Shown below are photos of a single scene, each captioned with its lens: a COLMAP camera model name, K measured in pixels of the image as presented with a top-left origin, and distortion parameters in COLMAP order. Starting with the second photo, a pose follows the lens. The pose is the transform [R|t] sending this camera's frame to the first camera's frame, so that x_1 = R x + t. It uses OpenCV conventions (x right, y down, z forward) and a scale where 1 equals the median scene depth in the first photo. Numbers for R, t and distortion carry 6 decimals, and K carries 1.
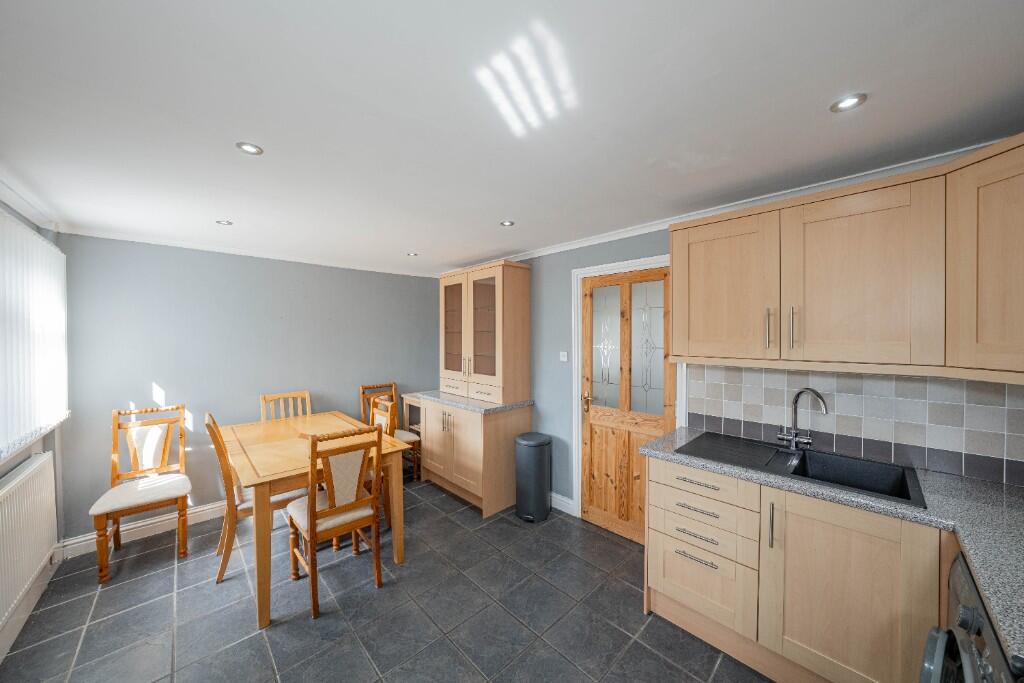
lens RADIAL K [[352.9, 0, 511.8], [0, 352.9, 338.8], [0, 0, 1]] dist [-0.032022, 0.006688]
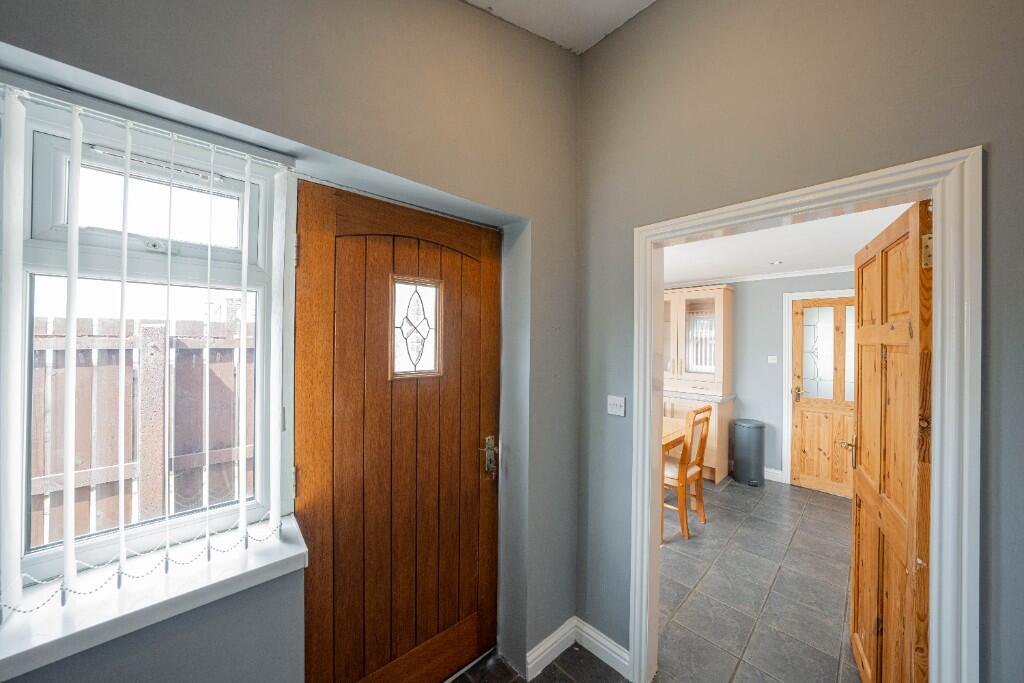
lens RADIAL K [[352.9, 0, 511.8], [0, 352.9, 338.8], [0, 0, 1]] dist [-0.032022, 0.006688]
pose [[0.999919, 0.010789, -0.006701, -0.866731], [-0.010894, 0.999816, -0.015795, 0.004379], [0.006530, 0.015866, 0.999853, -0.310147]]
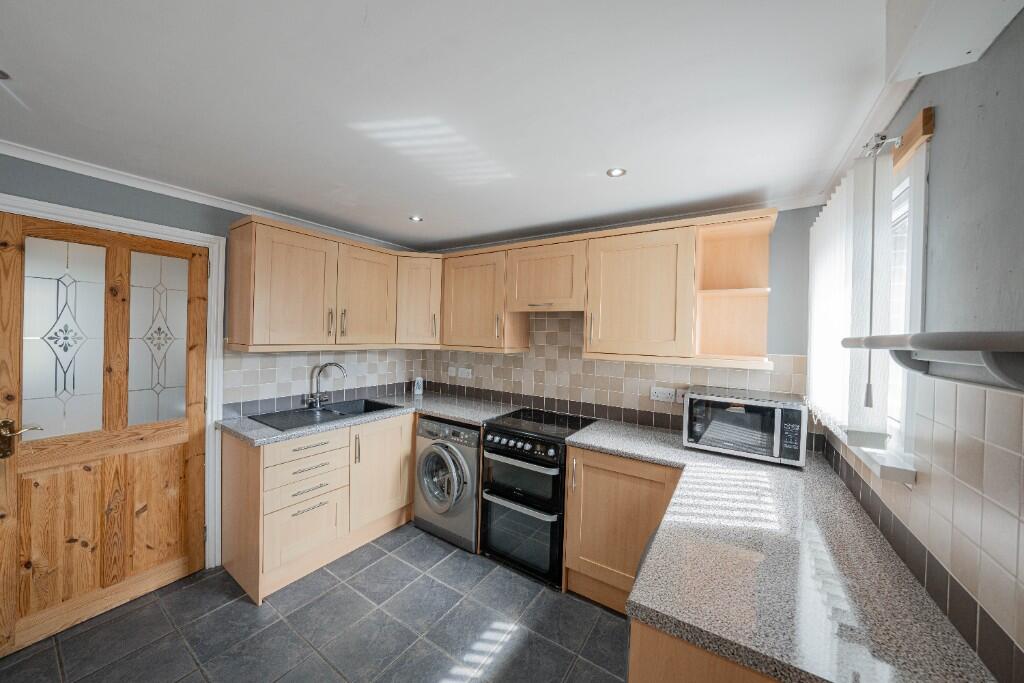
lens RADIAL K [[351.9, 0, 511.0], [0, 351.9, 337.1], [0, 0, 1]] dist [-0.030563, 0.006918]
pose [[-0.229690, -0.011756, 0.973193, -0.494308], [-0.012927, 0.999876, 0.009027, 0.004632], [-0.973178, -0.010507, -0.229813, 0.360992]]
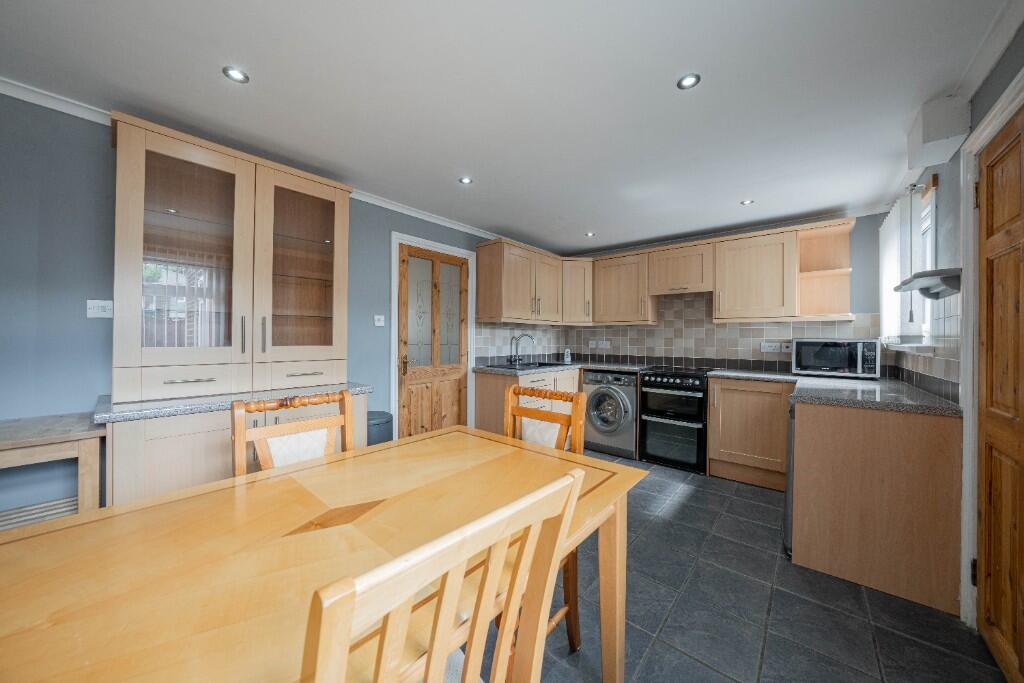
lens RADIAL K [[351.9, 0, 511.0], [0, 351.9, 337.1], [0, 0, 1]] dist [-0.030563, 0.006918]
pose [[-0.097702, 0.005254, 0.995202, -0.854123], [0.005851, 0.999972, -0.004704, 0.106443], [-0.995199, 0.005364, -0.097730, 0.805788]]
